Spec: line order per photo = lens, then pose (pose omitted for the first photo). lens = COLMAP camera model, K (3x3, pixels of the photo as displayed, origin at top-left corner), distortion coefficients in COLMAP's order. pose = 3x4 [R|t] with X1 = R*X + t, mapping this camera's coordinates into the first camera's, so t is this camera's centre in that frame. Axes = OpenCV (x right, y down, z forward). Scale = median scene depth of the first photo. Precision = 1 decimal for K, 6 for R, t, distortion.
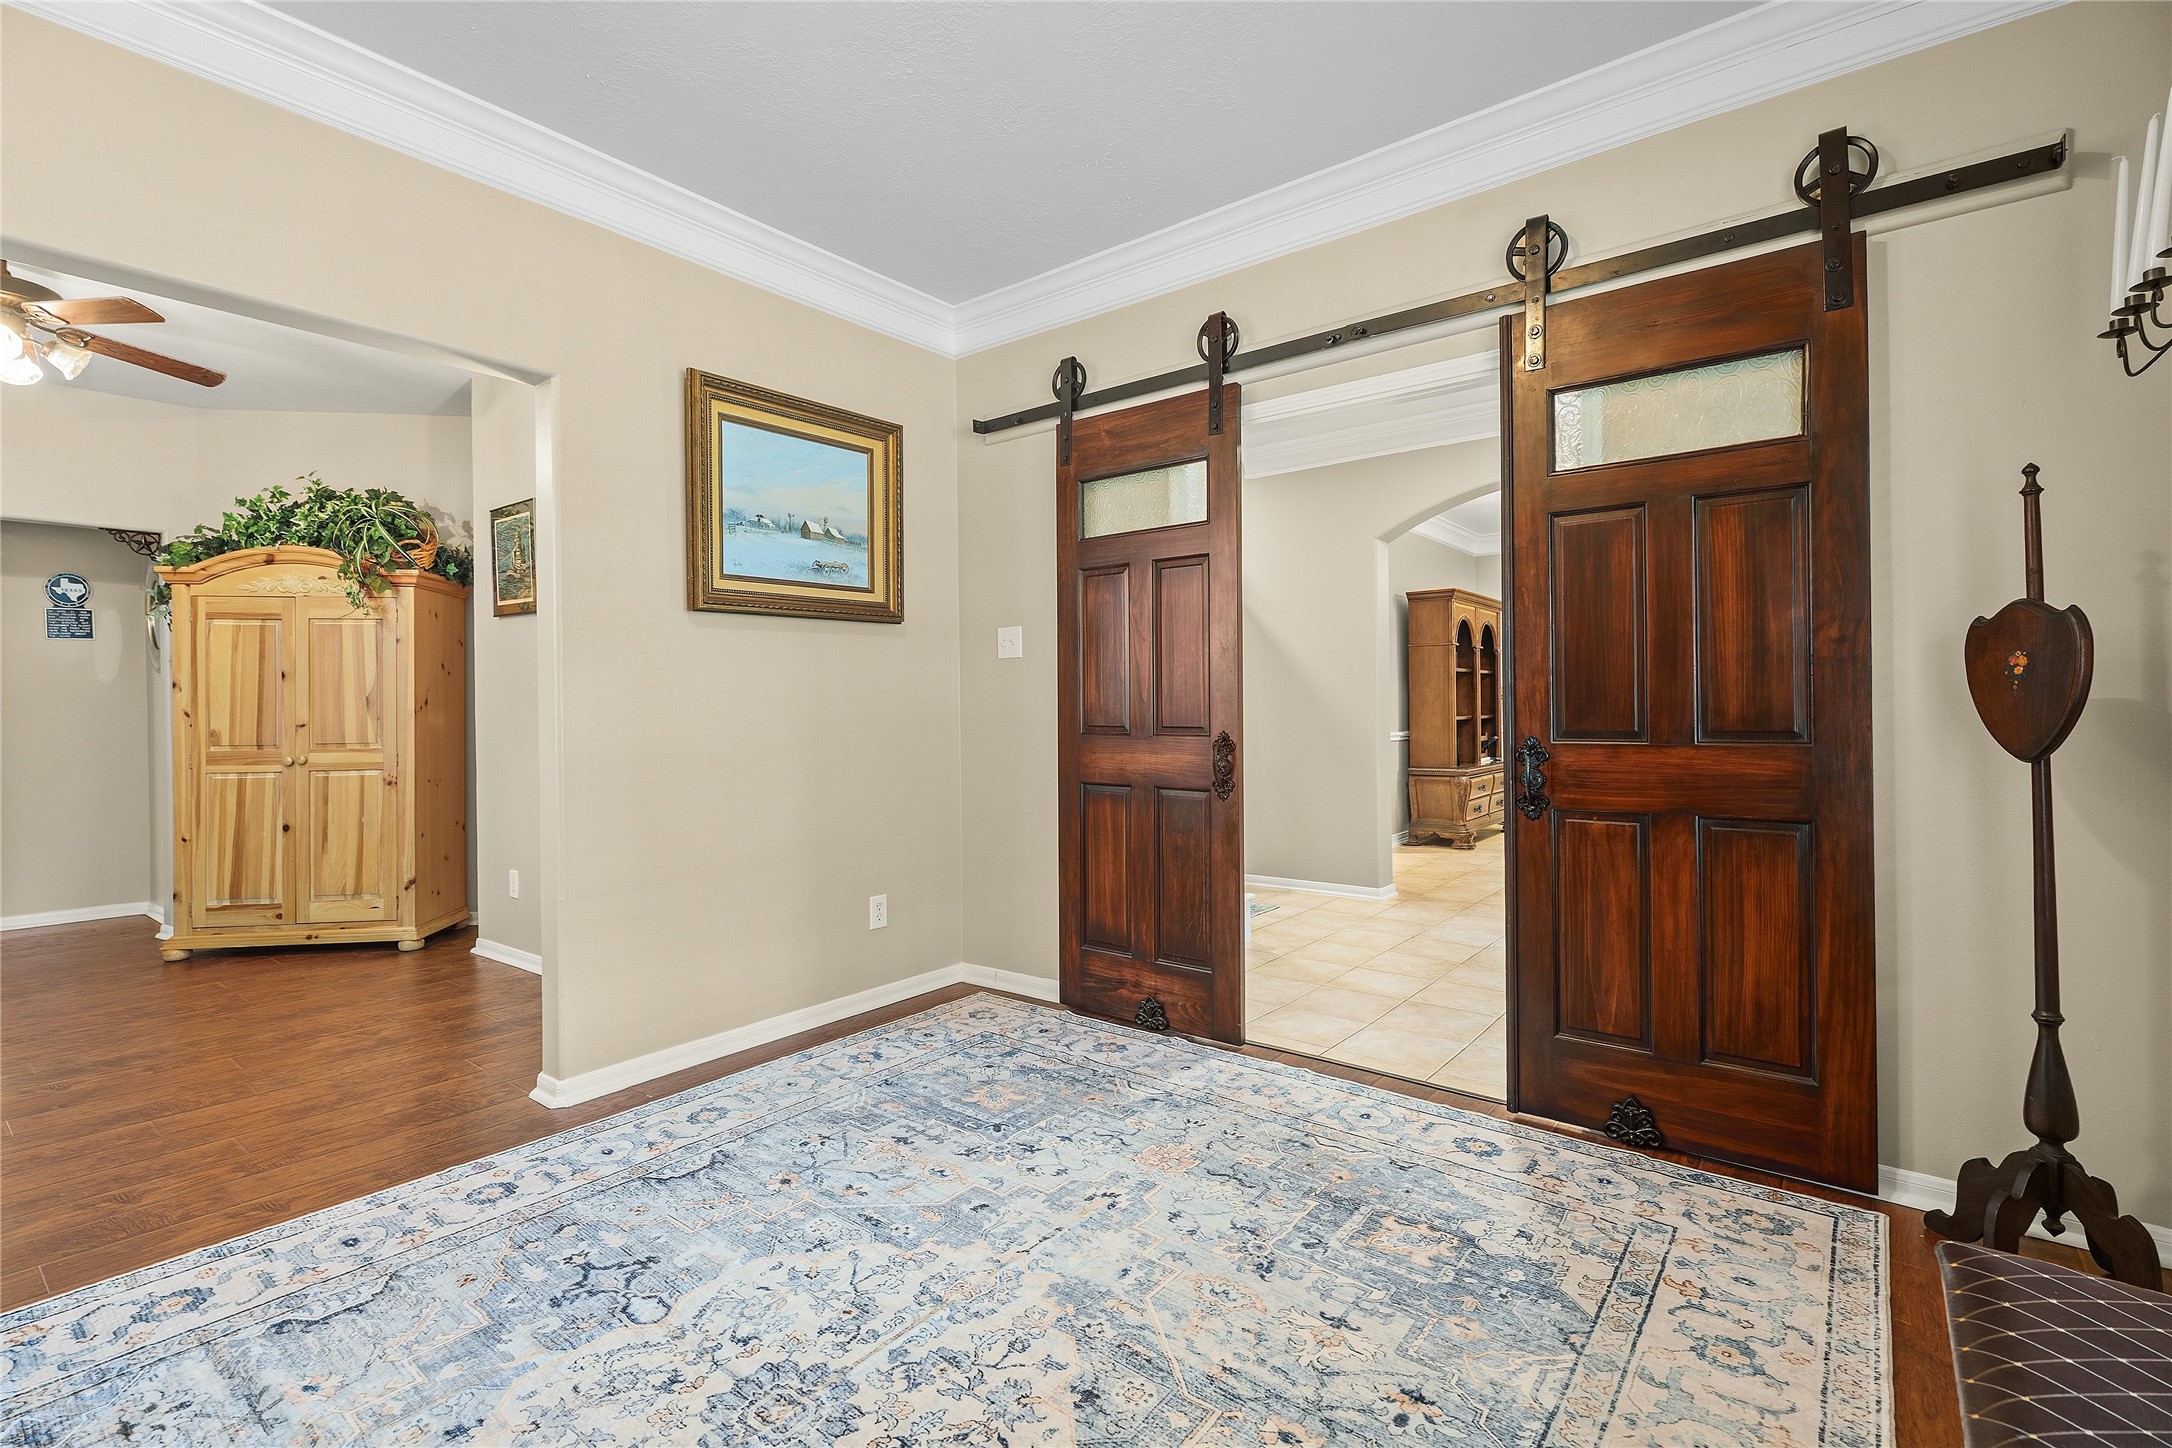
lens RADIAL K [[971.1, 0, 1074.2], [0, 971.1, 690.4], [0, 0, 1]] dist [0.004280, 0.000069]
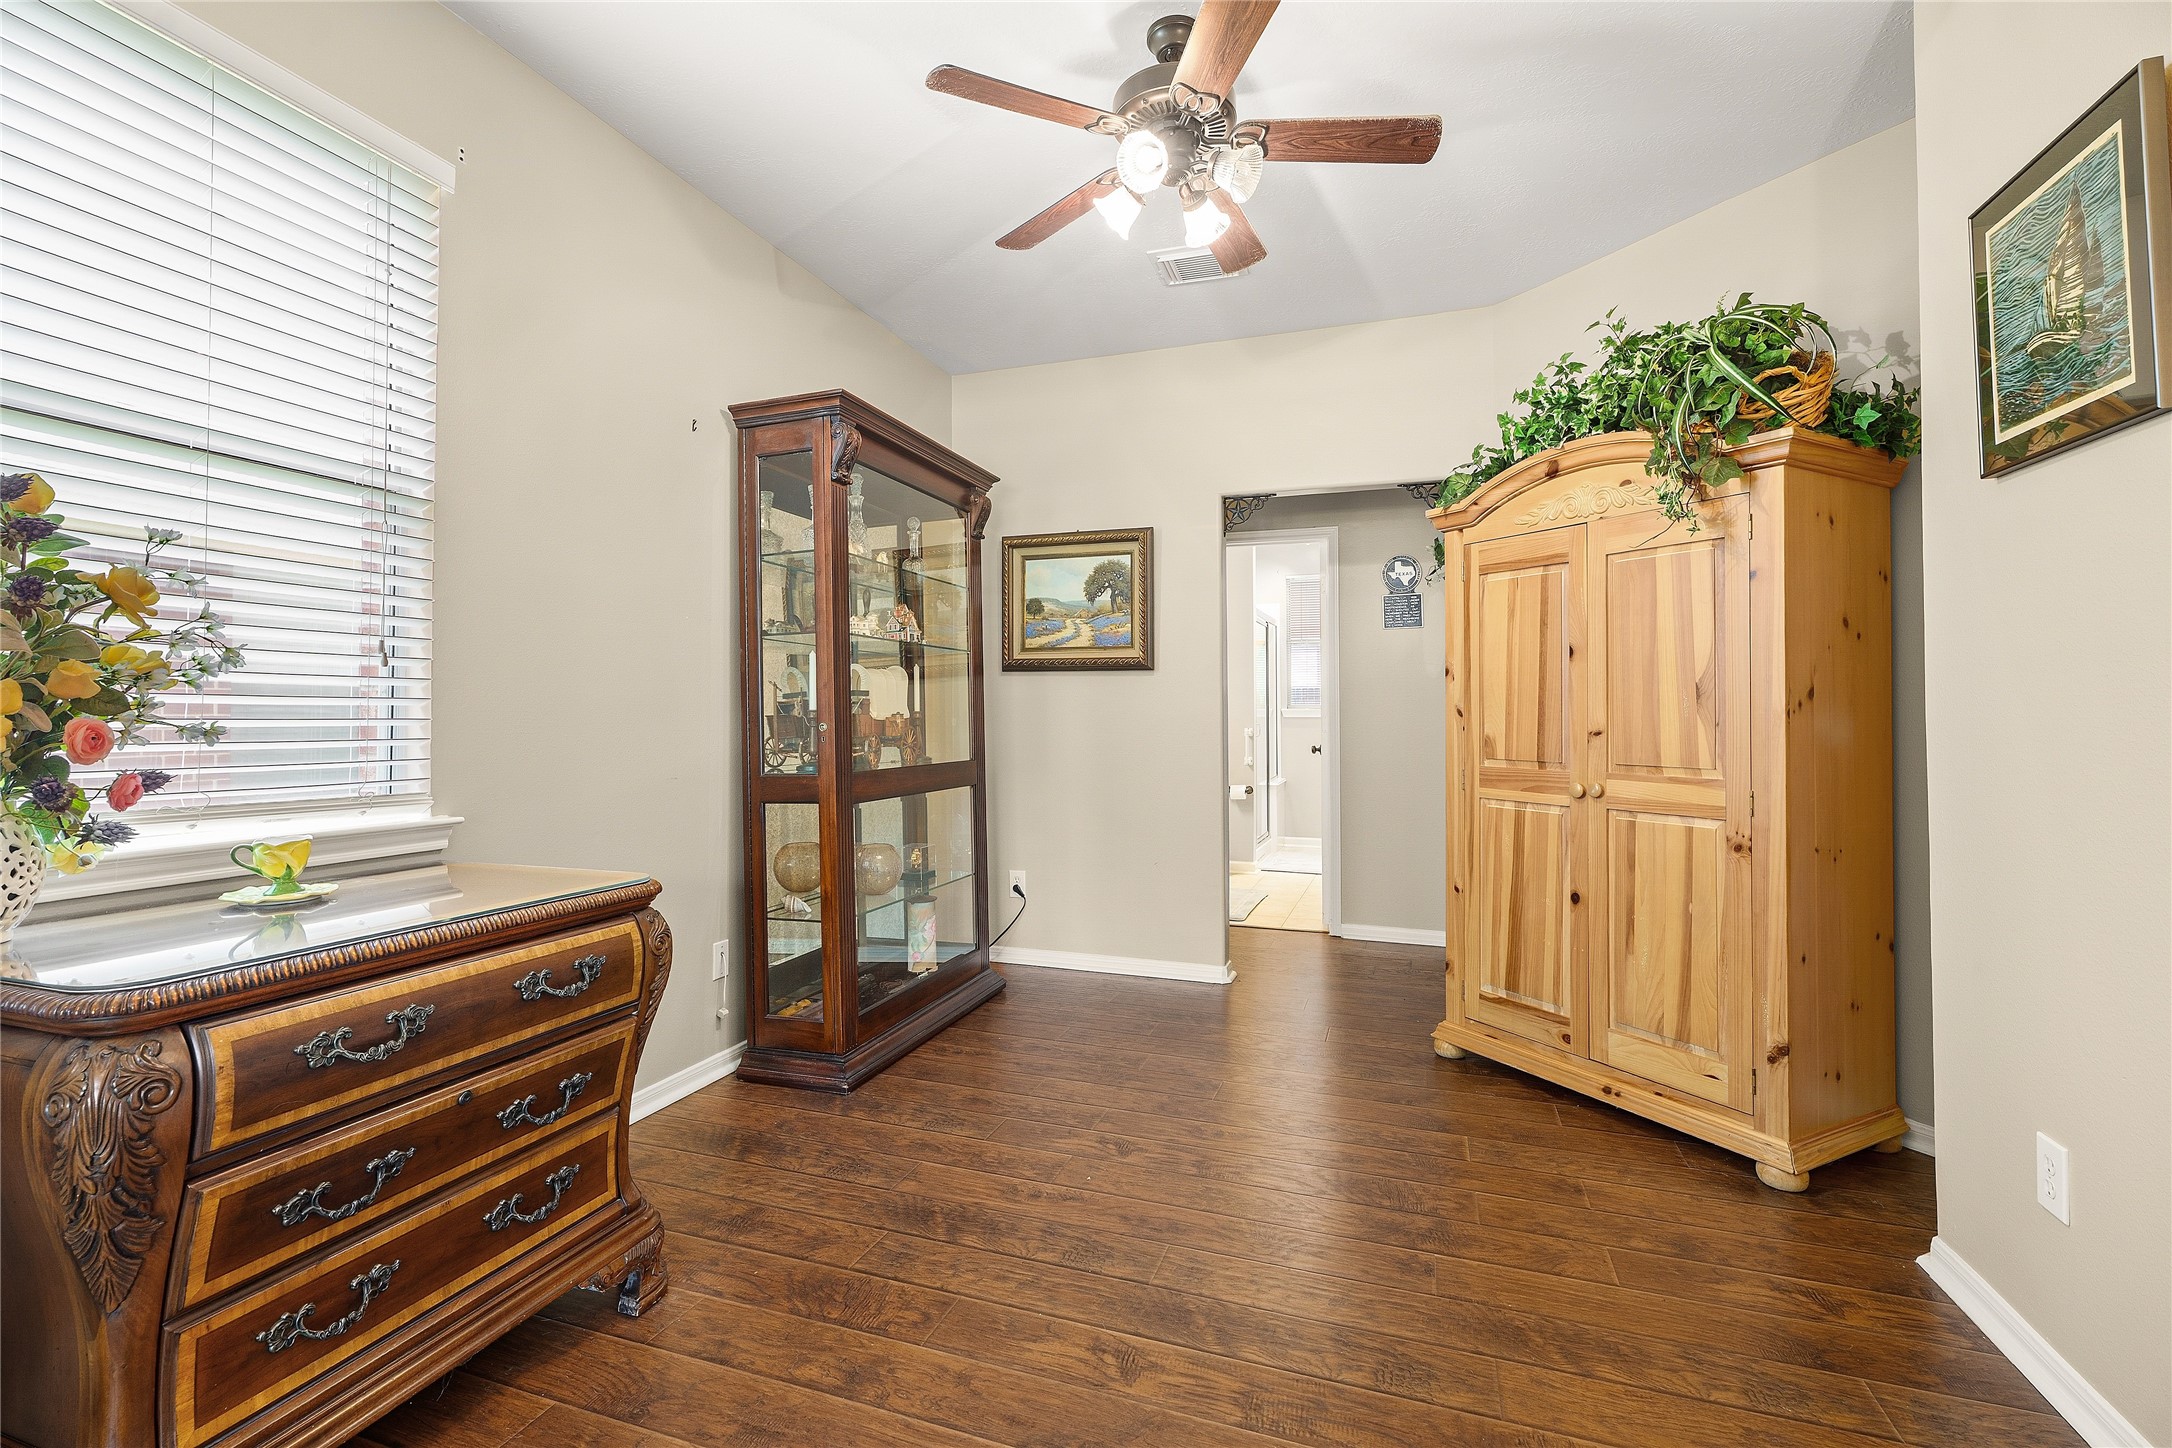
lens RADIAL K [[971.1, 0, 1074.8], [0, 971.1, 705.9], [0, 0, 1]] dist [0.004280, 0.000069]
pose [[0.322684, 0.003764, -0.946499, -0.325253], [0.009278, 0.999931, 0.007139, 0.011849], [0.946461, -0.011085, 0.322627, 0.497448]]
